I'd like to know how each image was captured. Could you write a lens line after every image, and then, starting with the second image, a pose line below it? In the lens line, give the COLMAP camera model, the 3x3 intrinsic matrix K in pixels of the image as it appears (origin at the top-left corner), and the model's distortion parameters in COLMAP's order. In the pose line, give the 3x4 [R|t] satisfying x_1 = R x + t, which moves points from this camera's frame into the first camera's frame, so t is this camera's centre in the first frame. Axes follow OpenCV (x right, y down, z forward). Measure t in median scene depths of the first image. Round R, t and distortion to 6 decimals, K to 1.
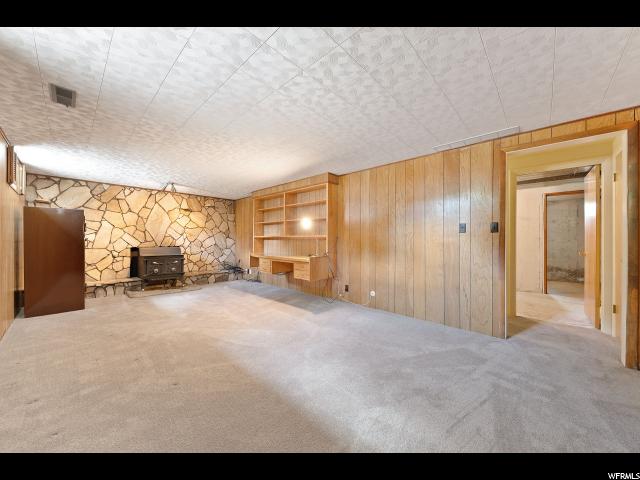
lens RADIAL K [[233.9, 0, 320.0], [0, 233.9, 240.0], [0, 0, 1]] dist [0.001204, 0.000036]
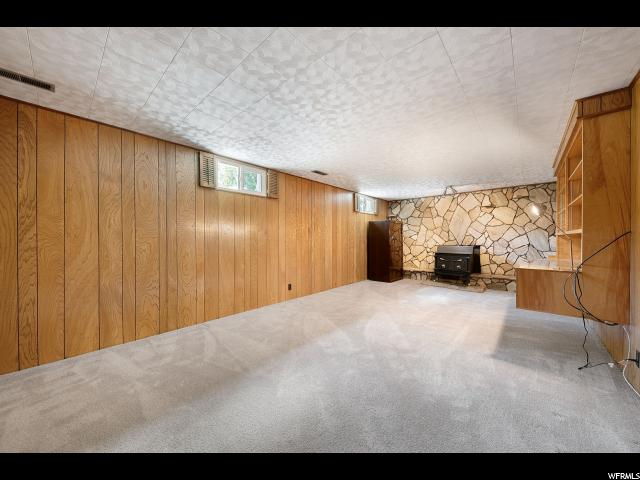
lens RADIAL K [[233.9, 0, 320.0], [0, 233.9, 240.0], [0, 0, 1]] dist [0.001204, 0.000036]
pose [[0.021555, 0.002718, -0.999764, 0.413102], [0.000232, 0.999996, 0.002724, 0.001233], [0.999768, -0.000291, 0.021555, 0.364129]]
